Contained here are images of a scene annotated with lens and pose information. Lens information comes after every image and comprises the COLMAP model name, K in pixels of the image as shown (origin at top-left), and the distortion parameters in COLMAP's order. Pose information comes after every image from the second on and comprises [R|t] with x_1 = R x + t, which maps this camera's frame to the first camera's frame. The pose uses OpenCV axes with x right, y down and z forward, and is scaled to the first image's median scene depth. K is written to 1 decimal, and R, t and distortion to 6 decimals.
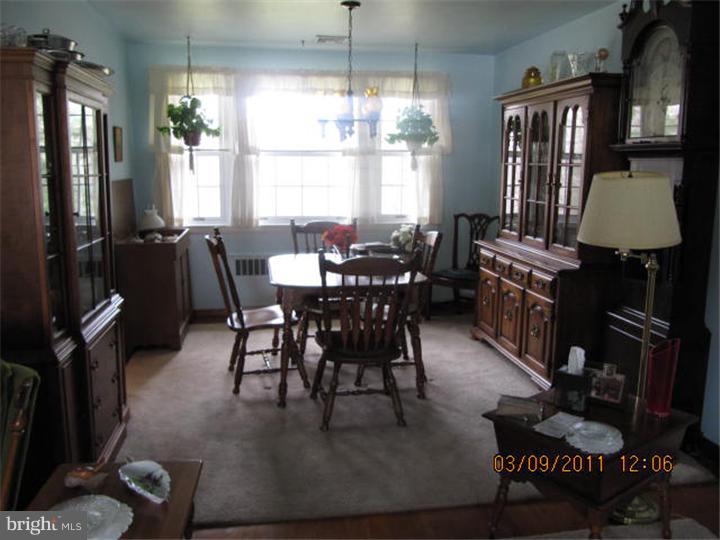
lens RADIAL K [[590.2, 0, 360.0], [0, 590.2, 270.0], [0, 0, 1]] dist [-0.057226, 0.014159]
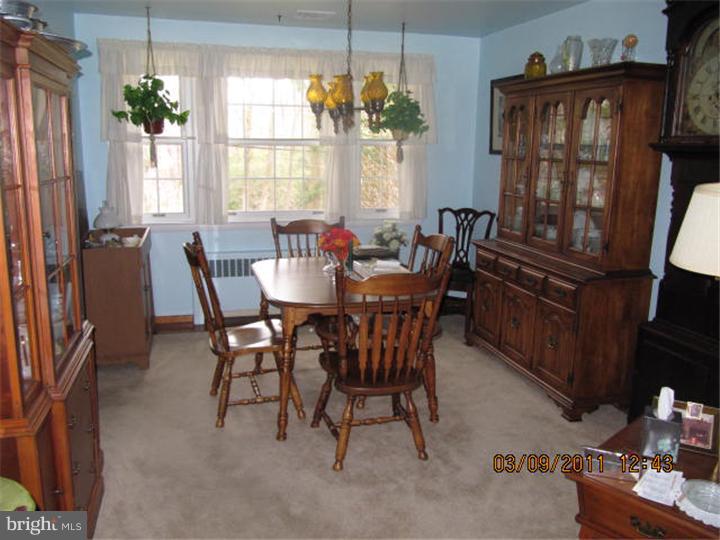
lens RADIAL K [[590.2, 0, 360.0], [0, 590.2, 270.0], [0, 0, 1]] dist [-0.057226, 0.014159]
pose [[0.994143, -0.013768, 0.107195, -0.079396], [0.010305, 0.999409, 0.032792, -0.035042], [-0.107583, -0.031495, 0.993697, 0.097499]]
